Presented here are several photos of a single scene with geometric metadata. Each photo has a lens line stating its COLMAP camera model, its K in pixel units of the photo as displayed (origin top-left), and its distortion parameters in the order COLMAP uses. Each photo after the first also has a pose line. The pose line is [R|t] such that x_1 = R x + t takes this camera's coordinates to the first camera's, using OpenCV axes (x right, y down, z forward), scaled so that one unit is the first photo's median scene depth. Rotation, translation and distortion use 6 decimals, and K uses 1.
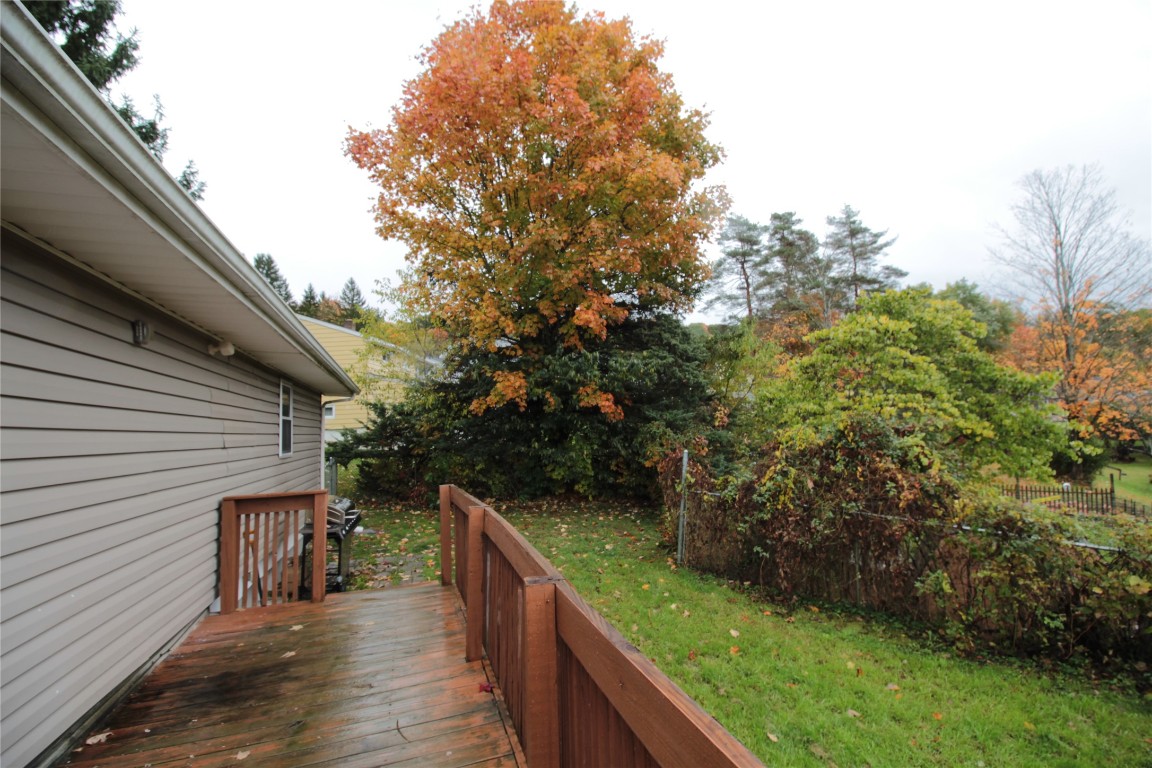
lens RADIAL K [[529.8, 0, 576.8], [0, 529.8, 389.9], [0, 0, 1]] dist [-0.003778, -0.008496]
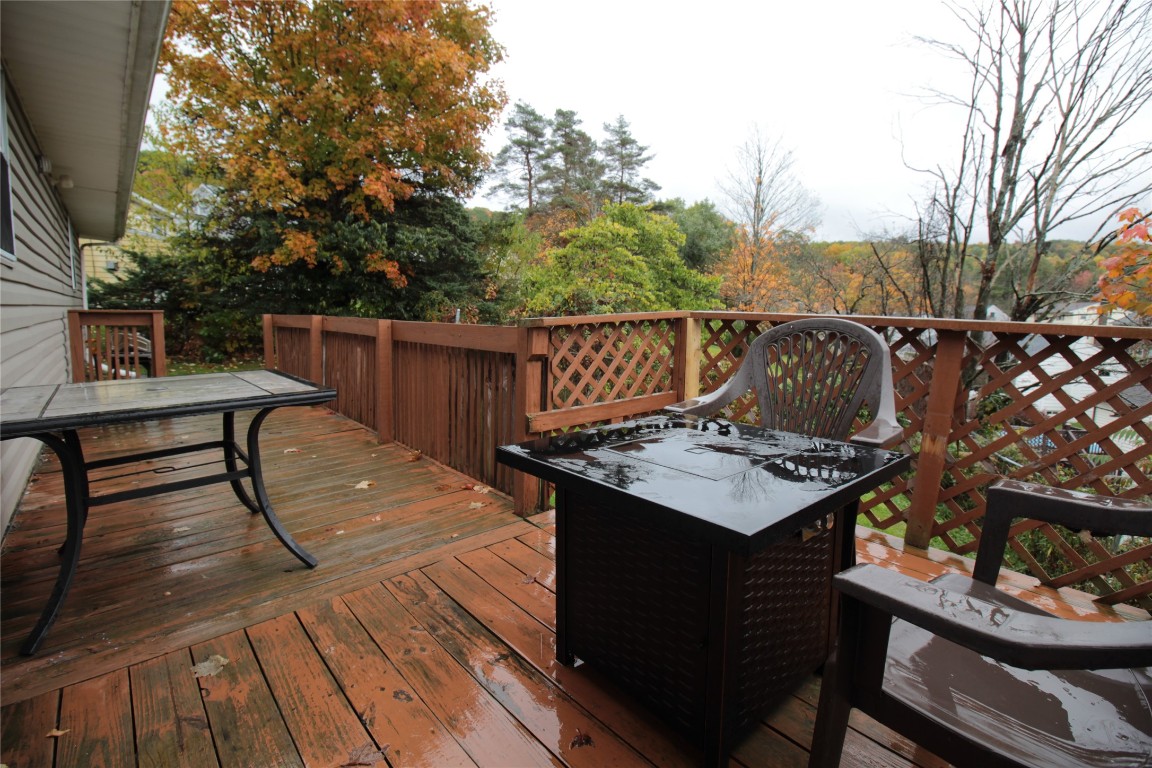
lens RADIAL K [[529.8, 0, 580.7], [0, 529.8, 385.2], [0, 0, 1]] dist [-0.003778, -0.008496]
pose [[0.914846, 0.001222, 0.403802, -0.027661], [-0.082091, 0.979676, 0.183019, 0.020942], [-0.395372, -0.200582, 0.896353, -0.202616]]
